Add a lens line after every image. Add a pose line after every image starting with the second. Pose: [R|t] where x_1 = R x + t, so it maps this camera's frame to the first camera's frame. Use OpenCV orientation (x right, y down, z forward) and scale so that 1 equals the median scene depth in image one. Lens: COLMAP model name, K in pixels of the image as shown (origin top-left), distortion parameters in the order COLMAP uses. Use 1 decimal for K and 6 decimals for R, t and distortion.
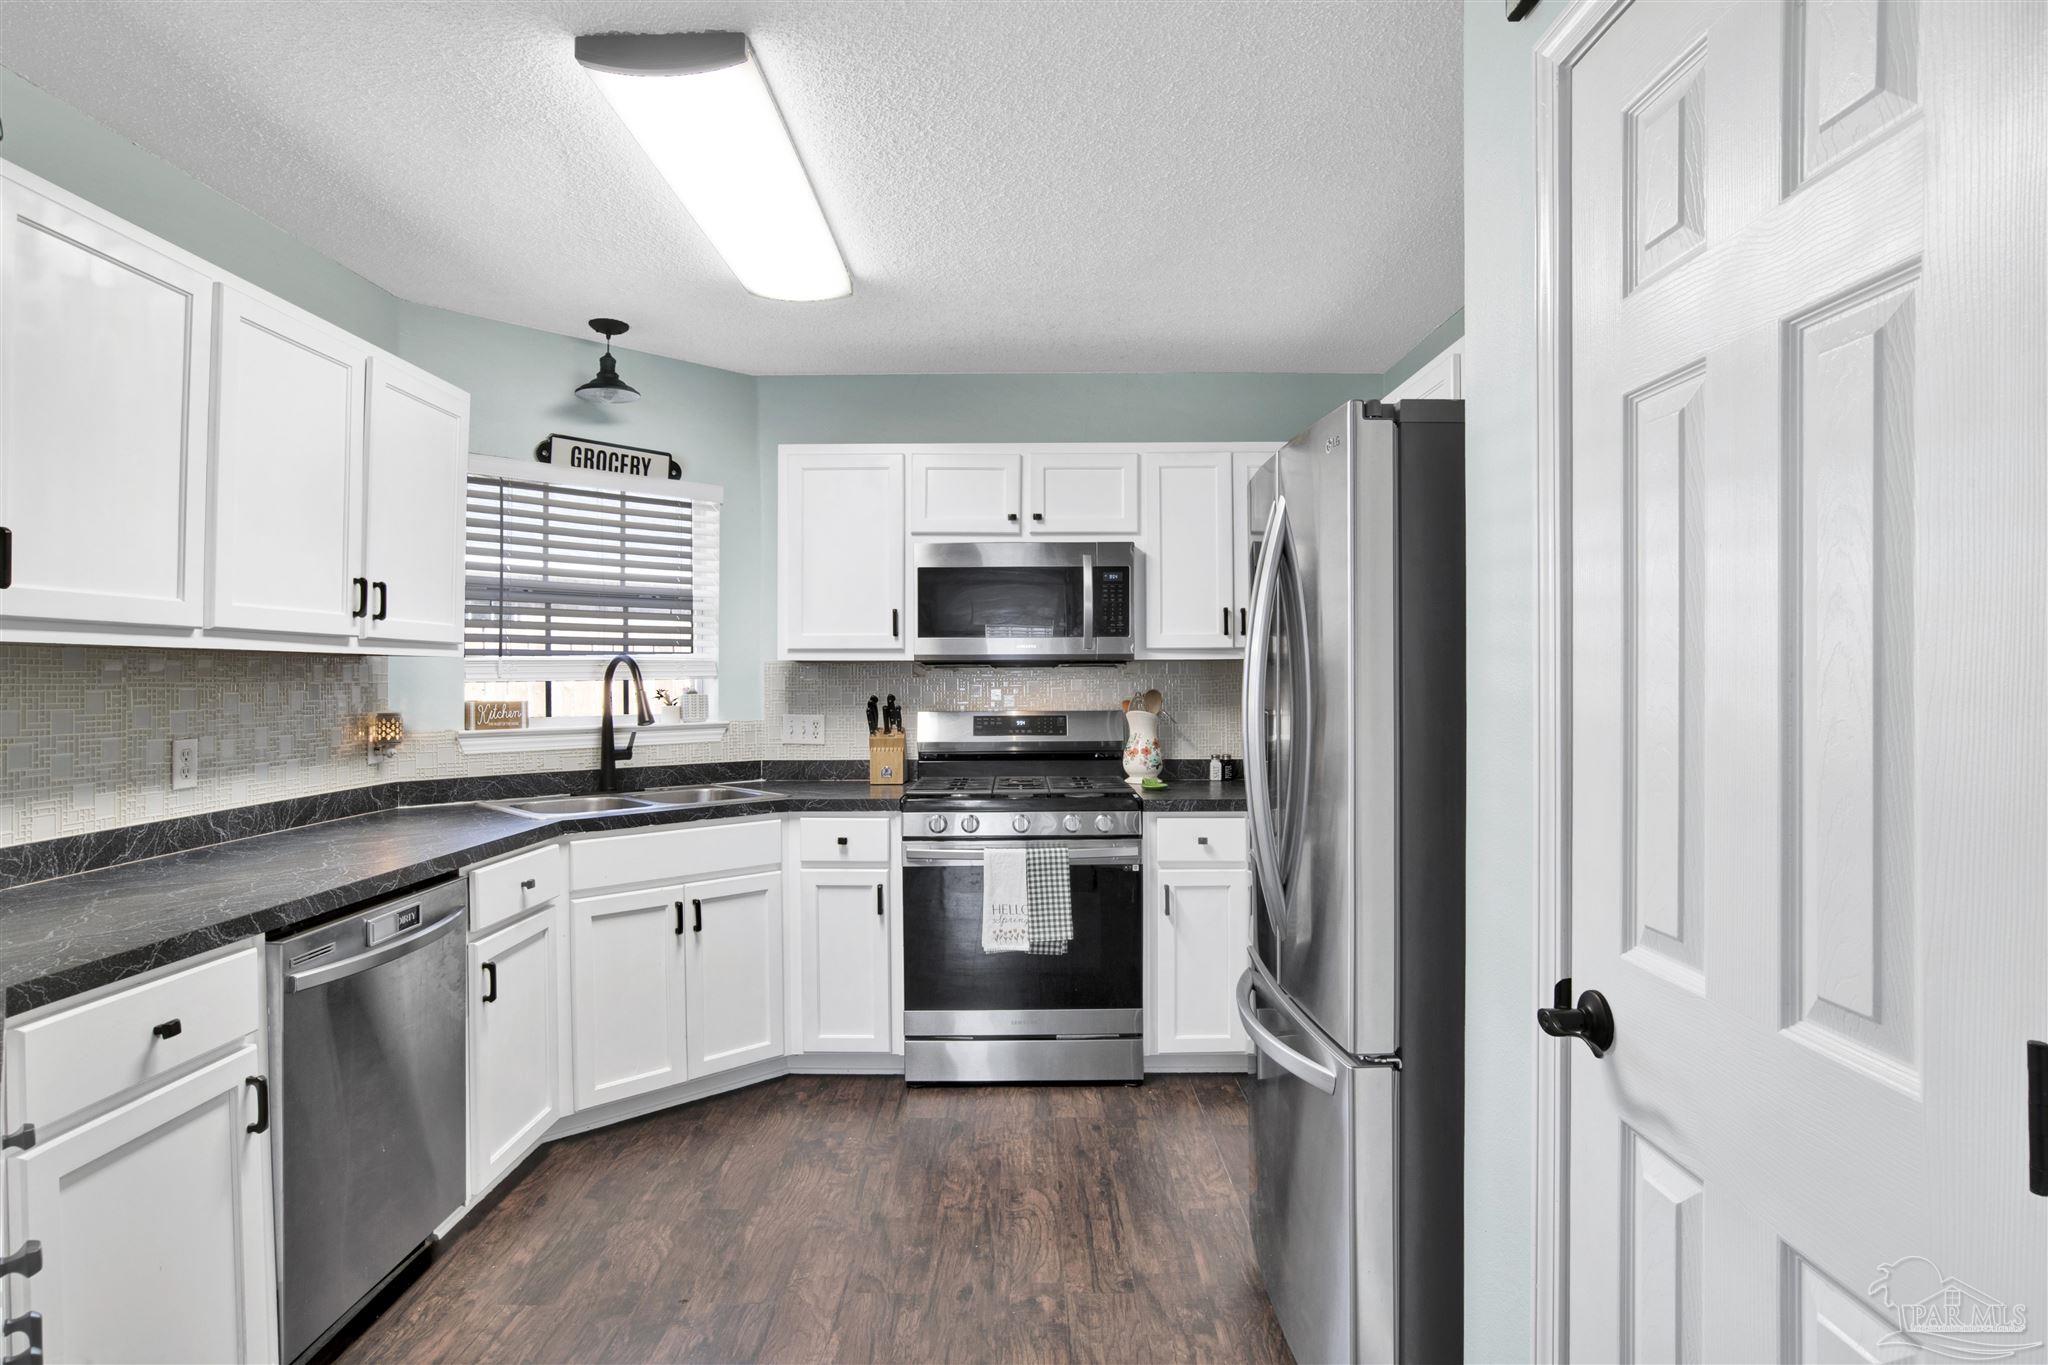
lens RADIAL K [[1074.2, 0, 1006.8], [0, 1074.2, 665.3], [0, 0, 1]] dist [-0.071334, 0.022176]
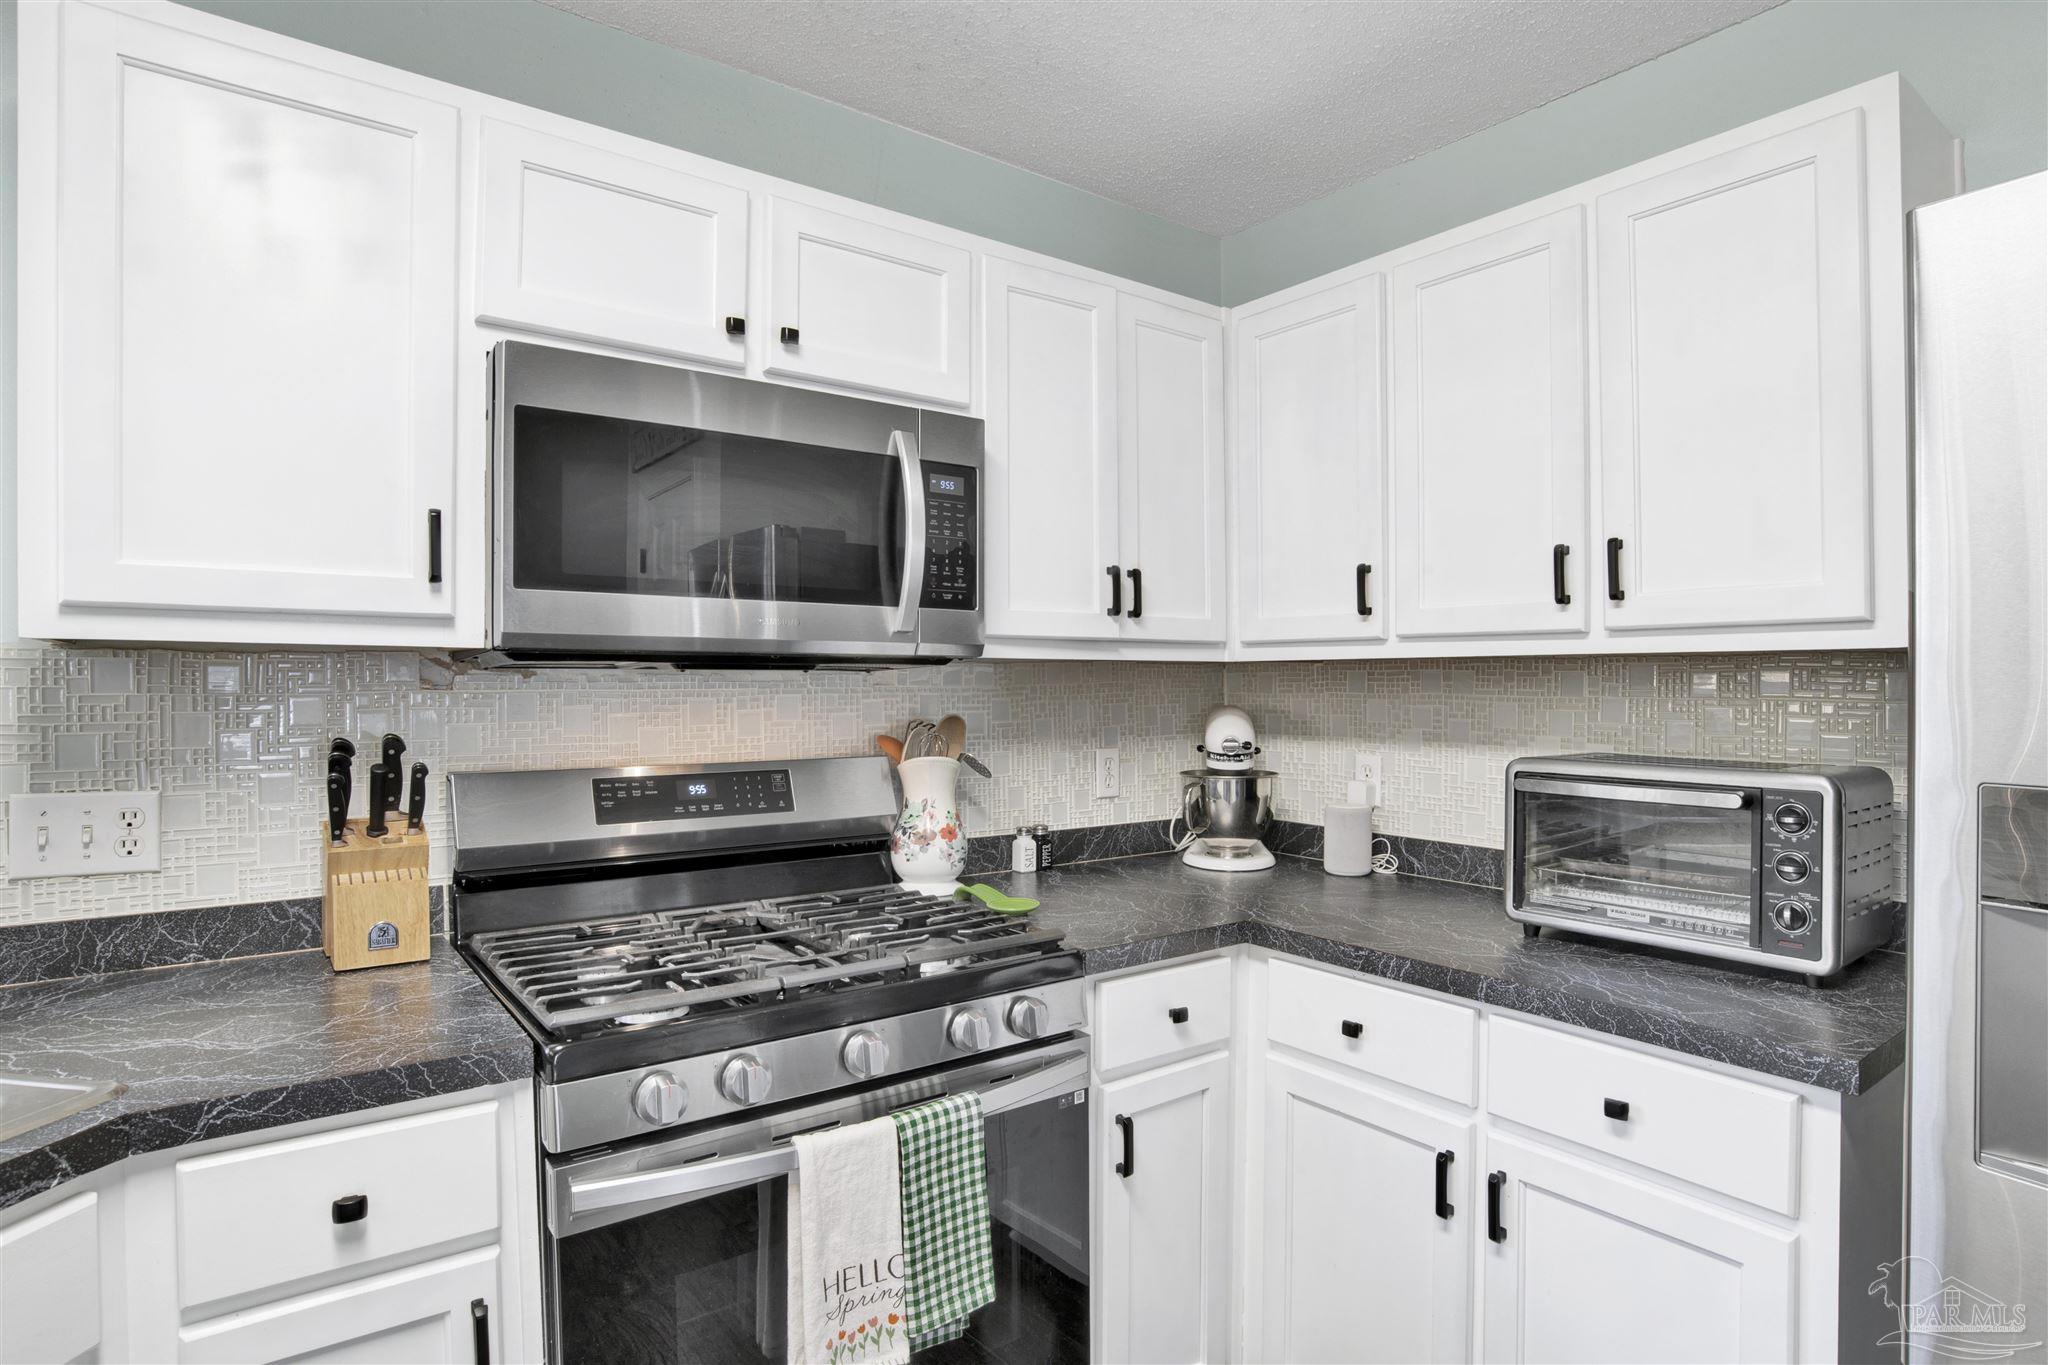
lens RADIAL K [[1074.2, 0, 1023.7], [0, 1074.2, 700.1], [0, 0, 1]] dist [-0.071334, 0.022176]
pose [[0.786772, -0.001472, 0.617242, -0.172880], [-0.012686, 0.999747, 0.018554, 0.005290], [-0.617114, -0.022428, 0.786554, 0.598048]]
